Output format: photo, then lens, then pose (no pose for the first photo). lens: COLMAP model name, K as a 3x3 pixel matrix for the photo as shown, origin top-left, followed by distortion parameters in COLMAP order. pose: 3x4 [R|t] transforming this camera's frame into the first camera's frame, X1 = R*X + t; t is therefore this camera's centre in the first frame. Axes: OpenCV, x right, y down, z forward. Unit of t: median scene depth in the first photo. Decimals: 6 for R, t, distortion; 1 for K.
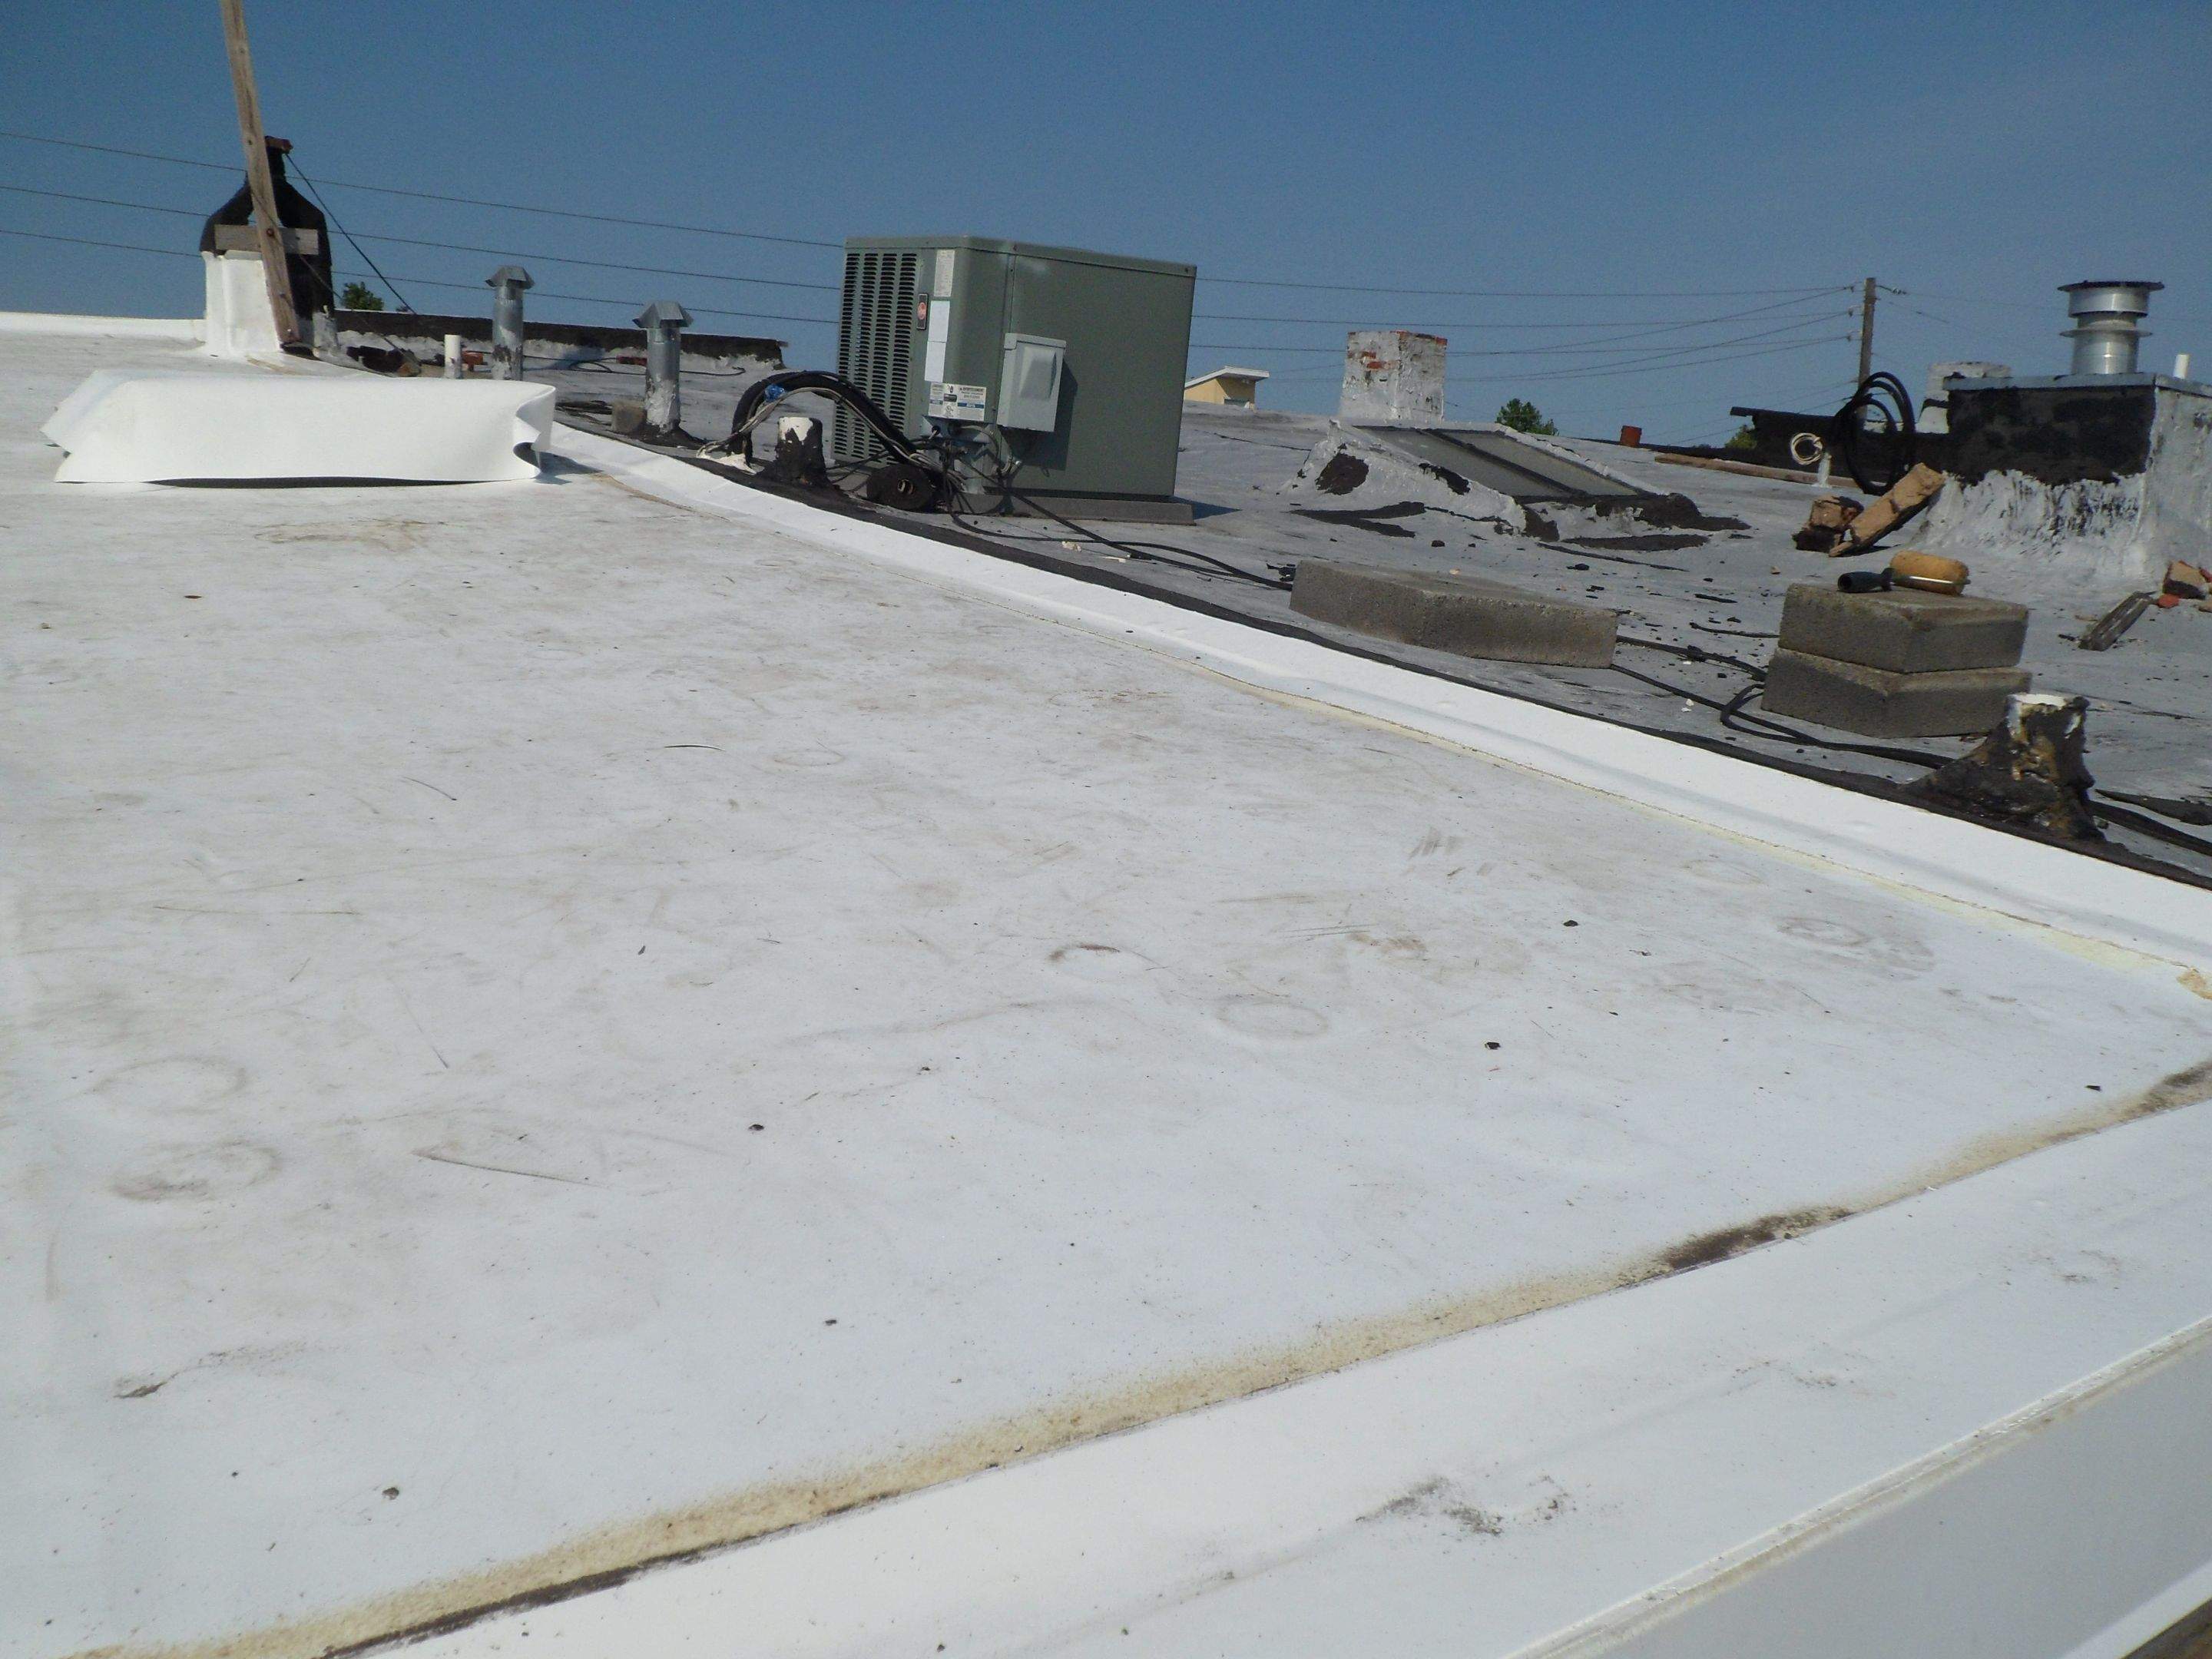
lens RADIAL K [[1864.4, 0, 1120.4], [0, 1864.4, 815.9], [0, 0, 1]] dist [-0.069922, 0.022440]
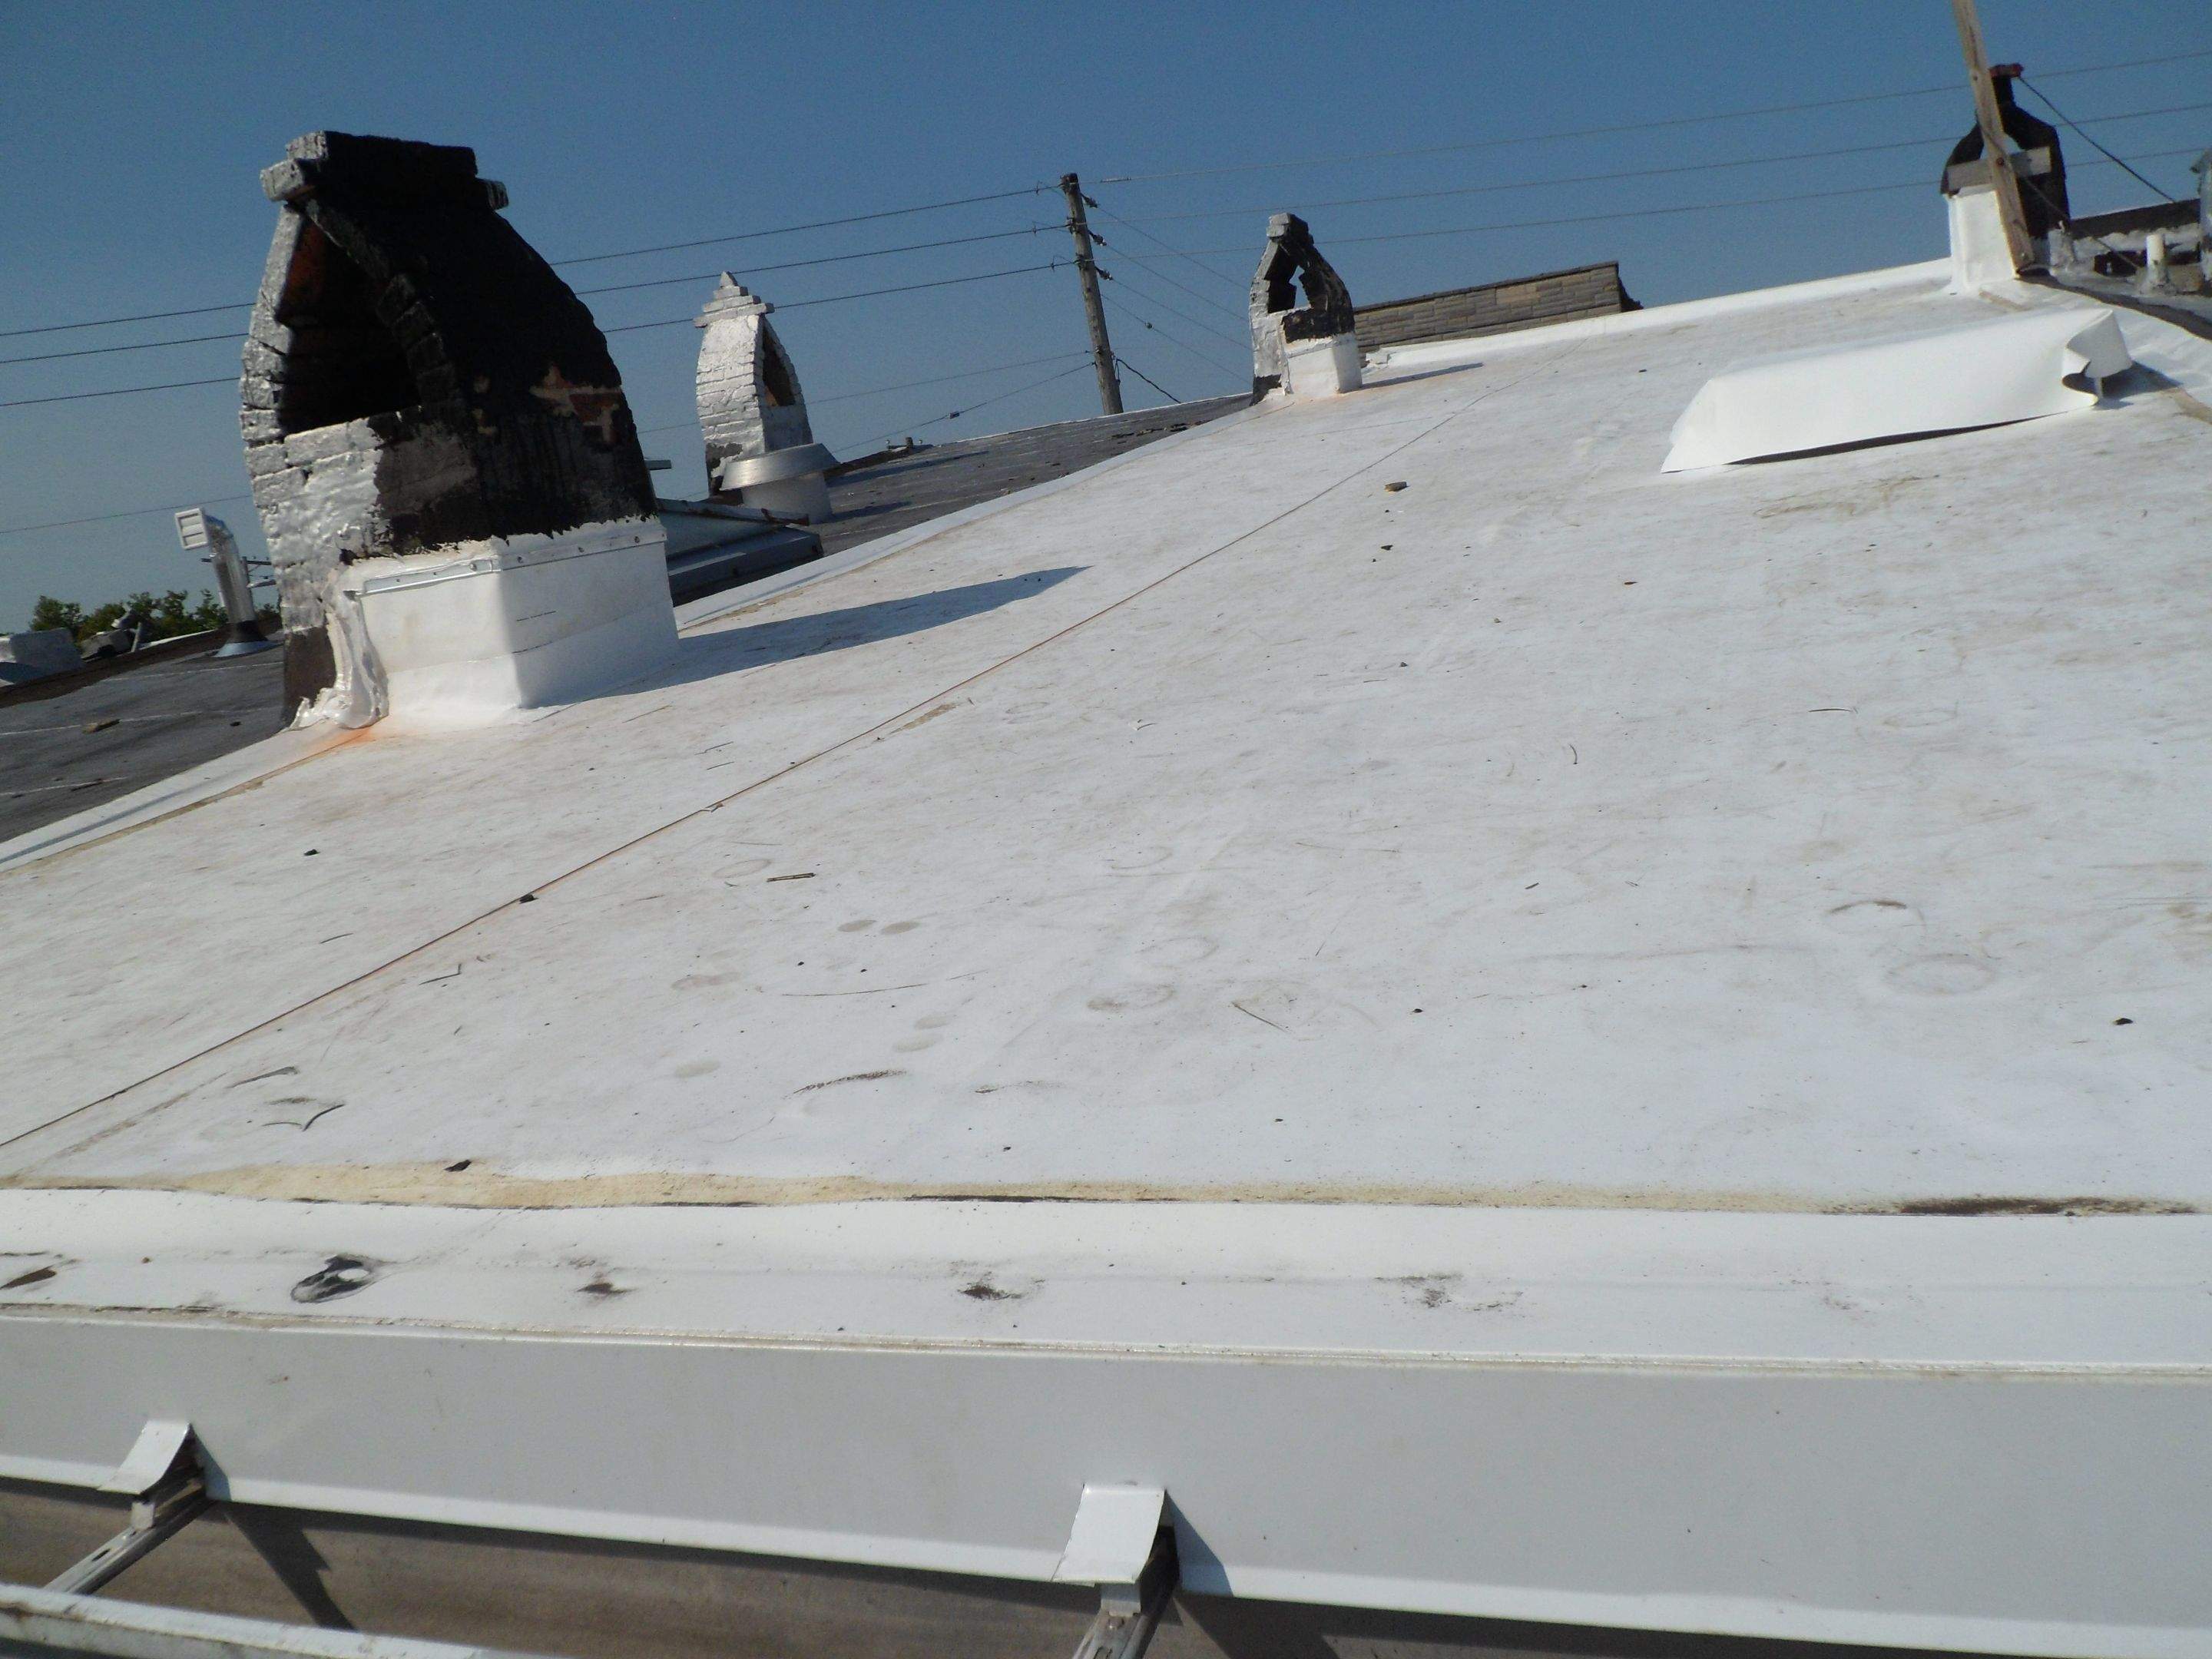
lens RADIAL K [[1825.6, 0, 1031.9], [0, 1825.6, 882.6], [0, 0, 1]] dist [-0.093355, 0.016975]
pose [[0.548664, 0.050078, -0.834542, 0.147190], [0.021629, 0.997020, 0.074048, -0.008196], [0.835763, -0.058678, 0.545946, -0.006391]]
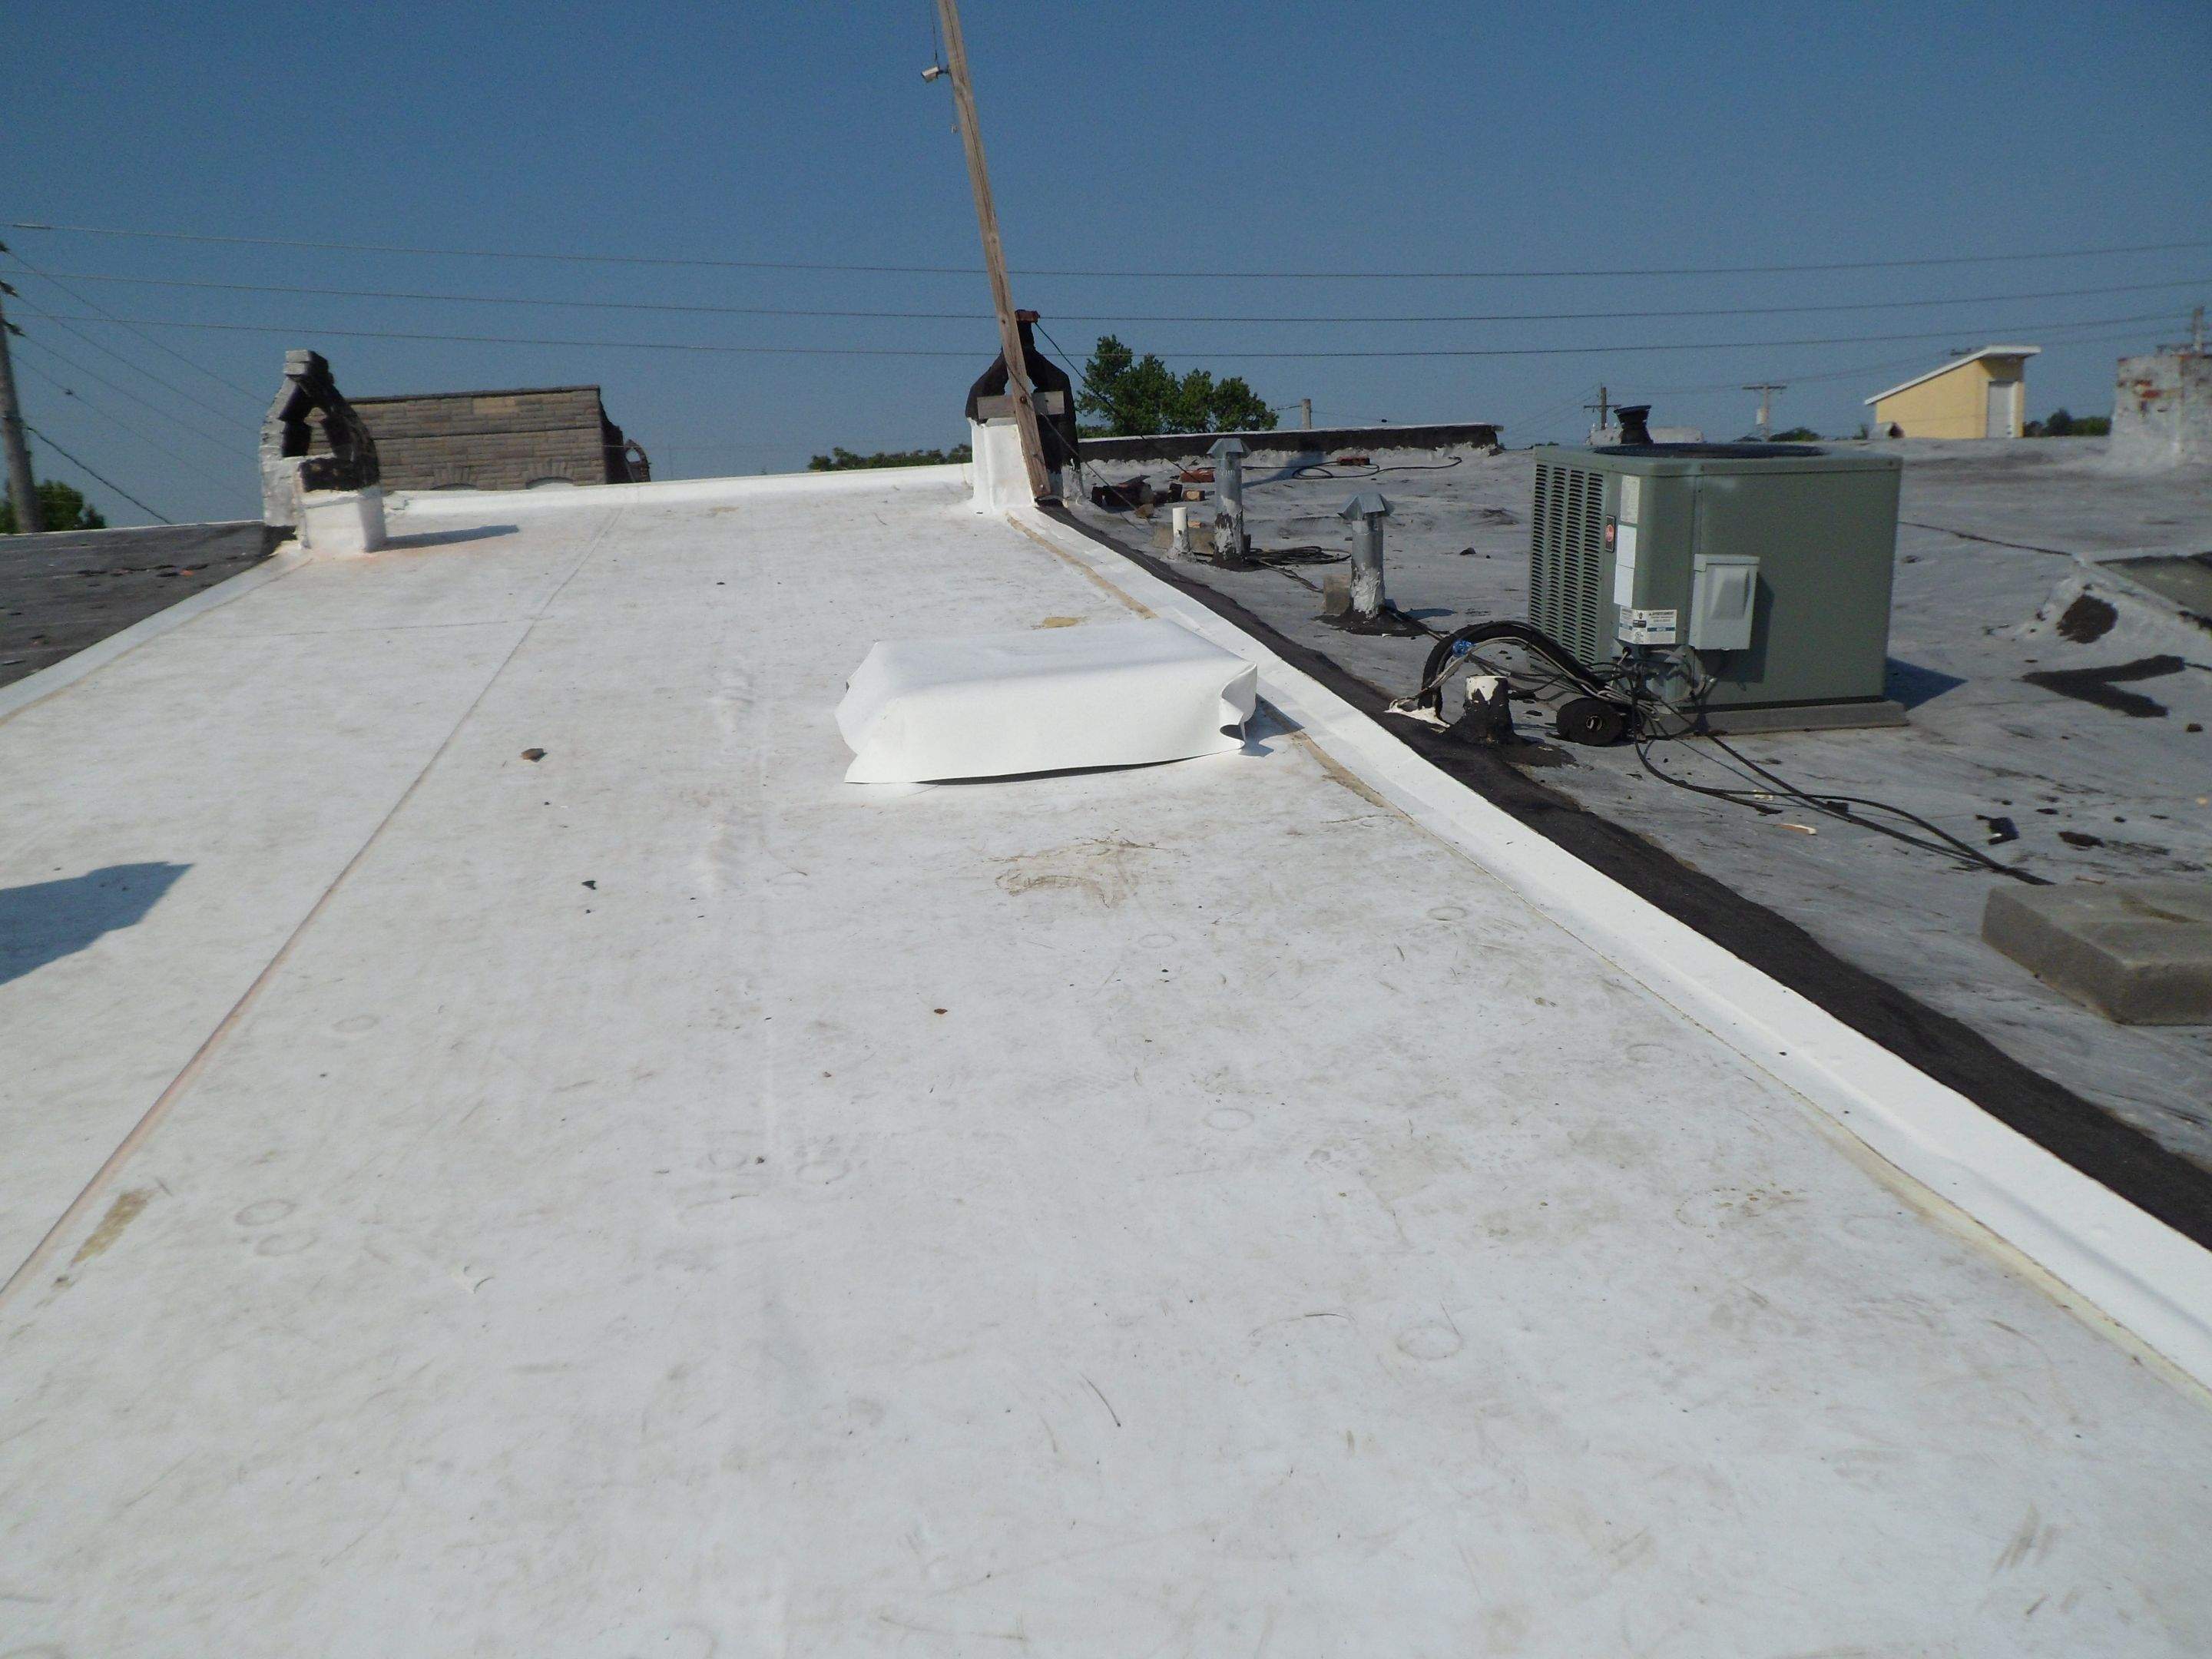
lens RADIAL K [[1864.4, 0, 1120.4], [0, 1864.4, 815.9], [0, 0, 1]] dist [-0.069922, 0.022440]
pose [[0.923876, -0.016594, -0.382332, 0.029983], [0.013837, 0.999855, -0.009958, -0.115272], [0.382442, 0.003909, 0.923971, -0.029716]]
